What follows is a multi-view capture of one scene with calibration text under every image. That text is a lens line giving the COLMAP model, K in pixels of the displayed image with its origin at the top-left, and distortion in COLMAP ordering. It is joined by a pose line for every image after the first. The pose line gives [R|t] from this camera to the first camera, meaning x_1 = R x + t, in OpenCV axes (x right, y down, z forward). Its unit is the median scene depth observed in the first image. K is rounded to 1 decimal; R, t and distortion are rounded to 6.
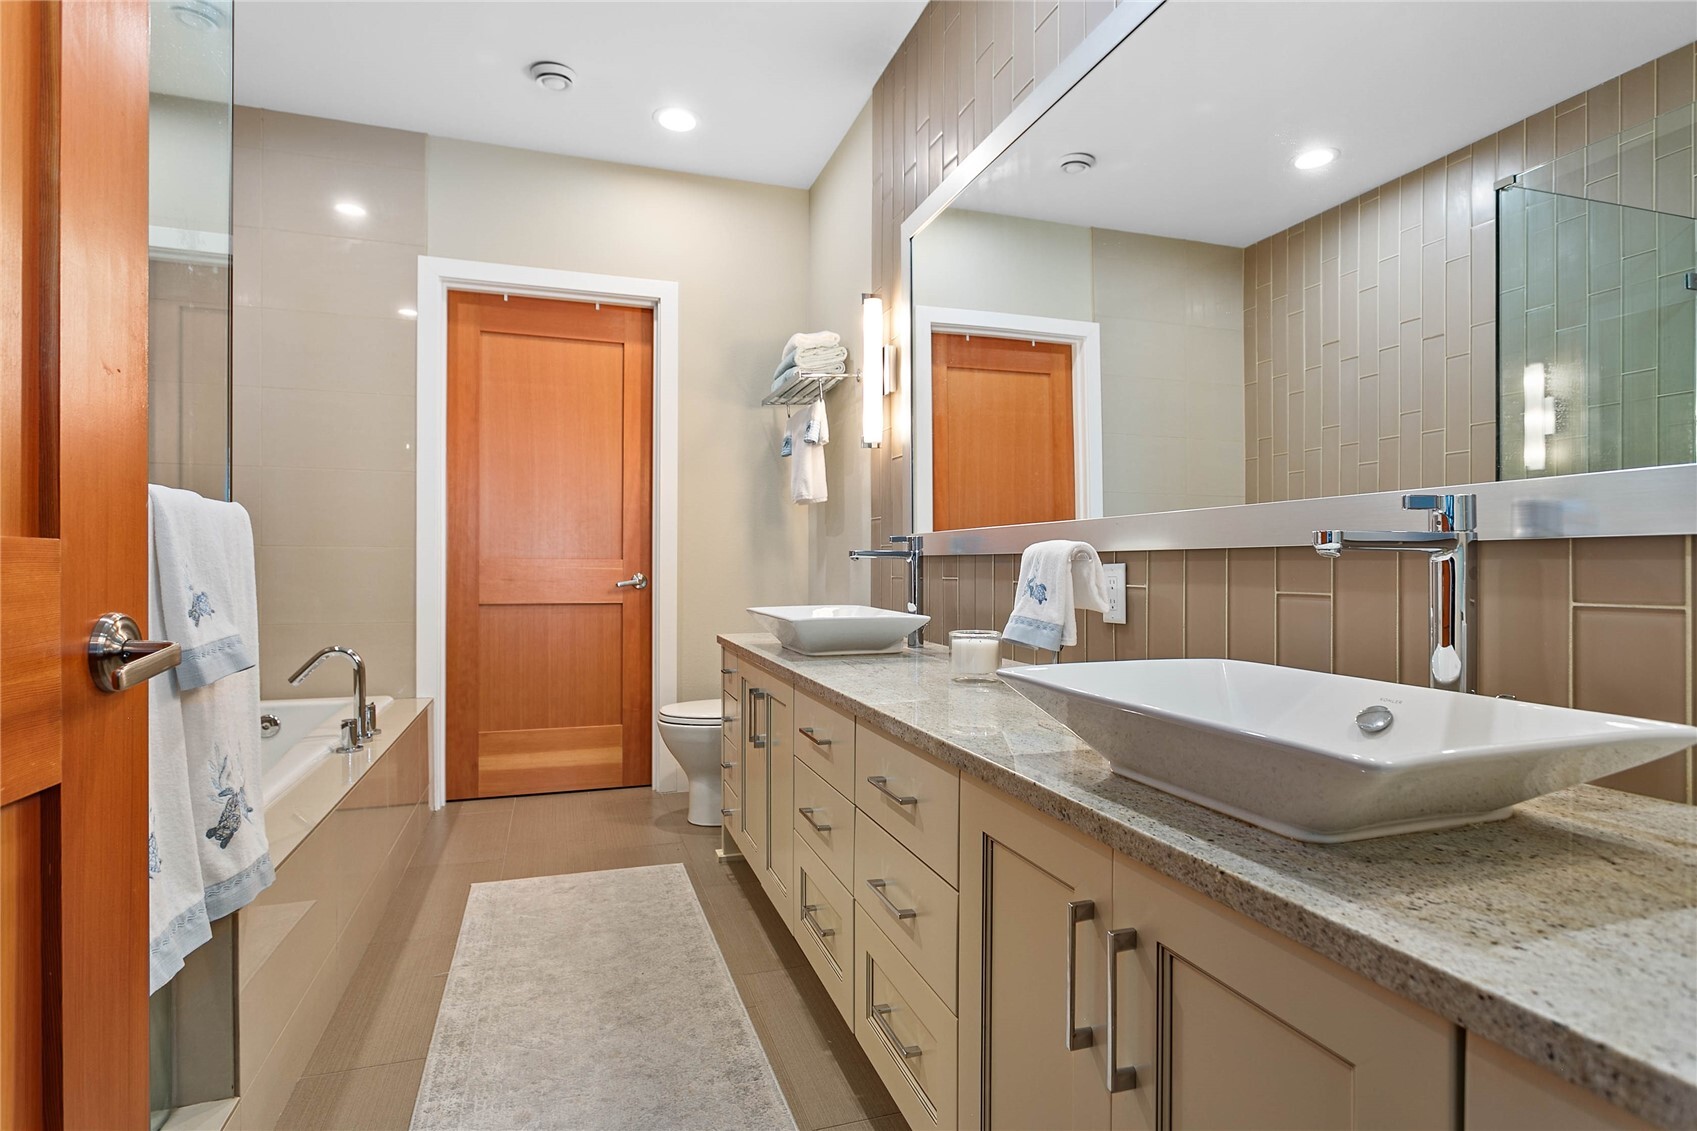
lens RADIAL K [[851.8, 0, 852.4], [0, 851.8, 563.1], [0, 0, 1]] dist [-0.005635, -0.000055]
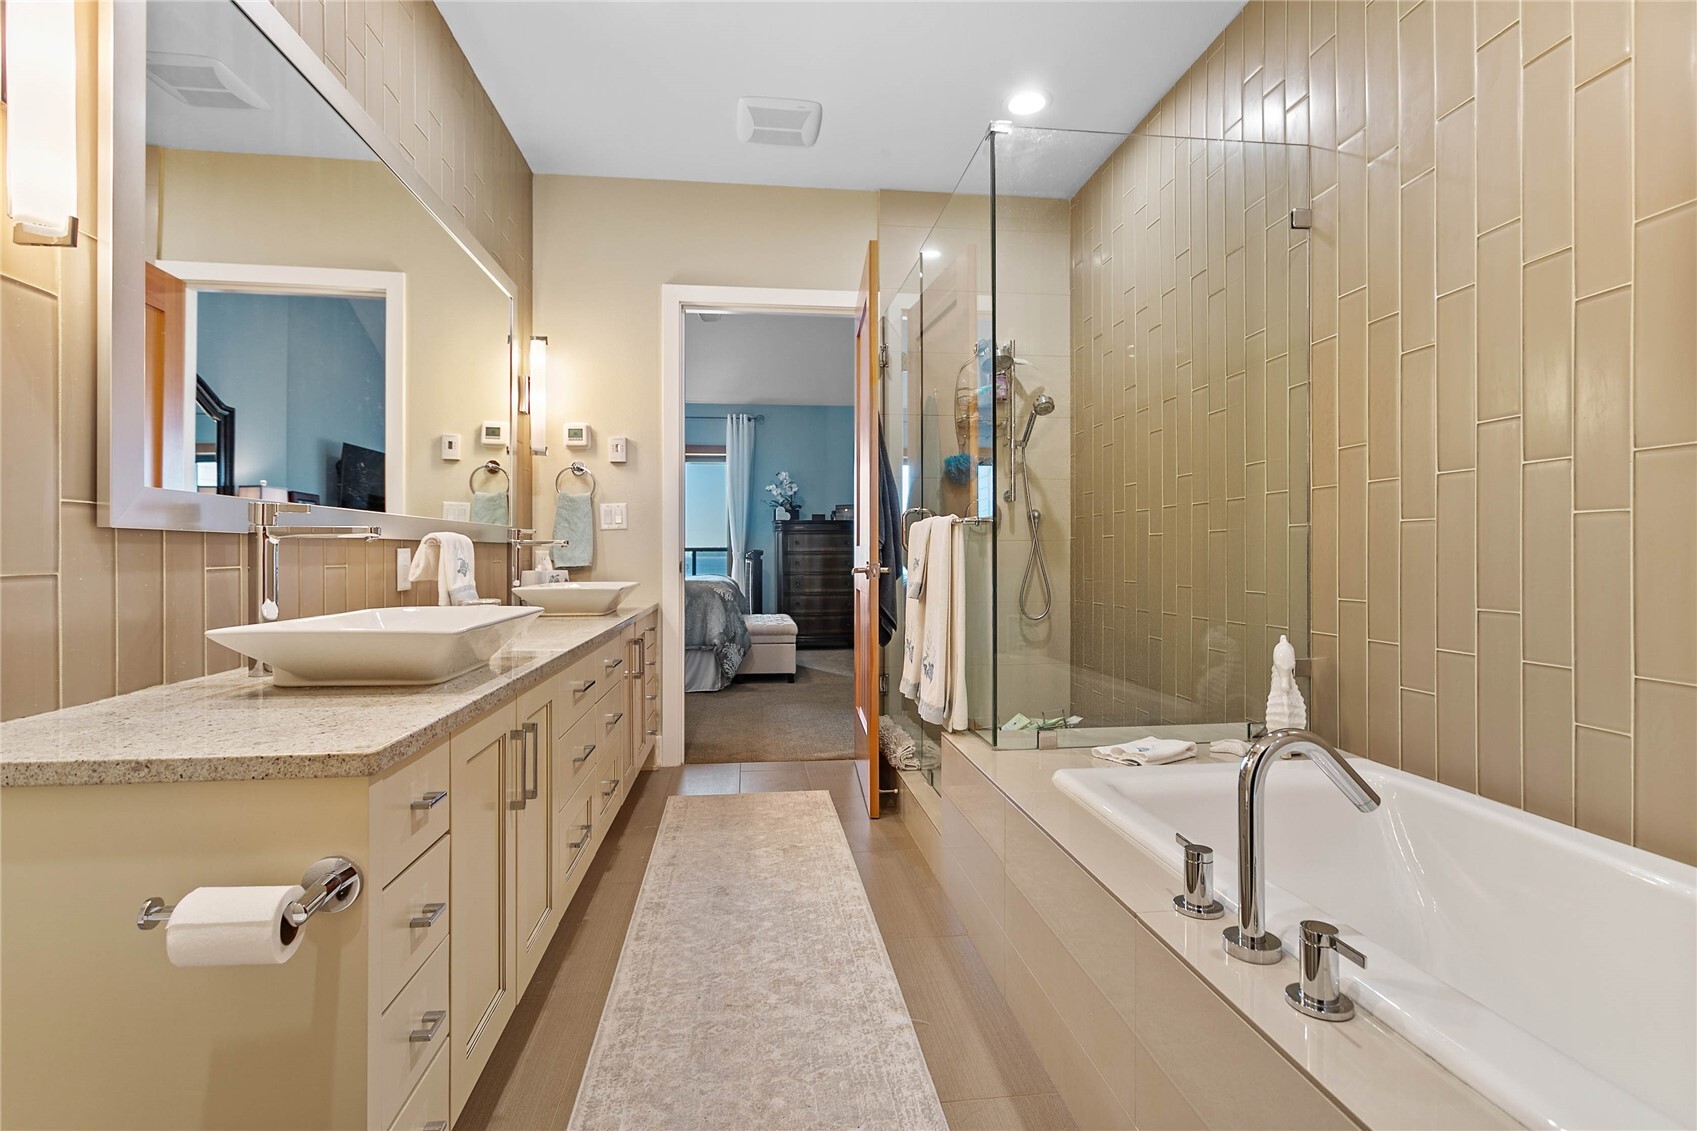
lens RADIAL K [[812.9, 0, 850.7], [0, 812.9, 556.7], [0, 0, 1]] dist [0.009853, -0.000833]
pose [[-0.979196, -0.005685, 0.202835, -0.603242], [-0.003672, 0.999940, 0.010298, 0.001790], [-0.202881, 0.009339, -0.979159, 1.894970]]
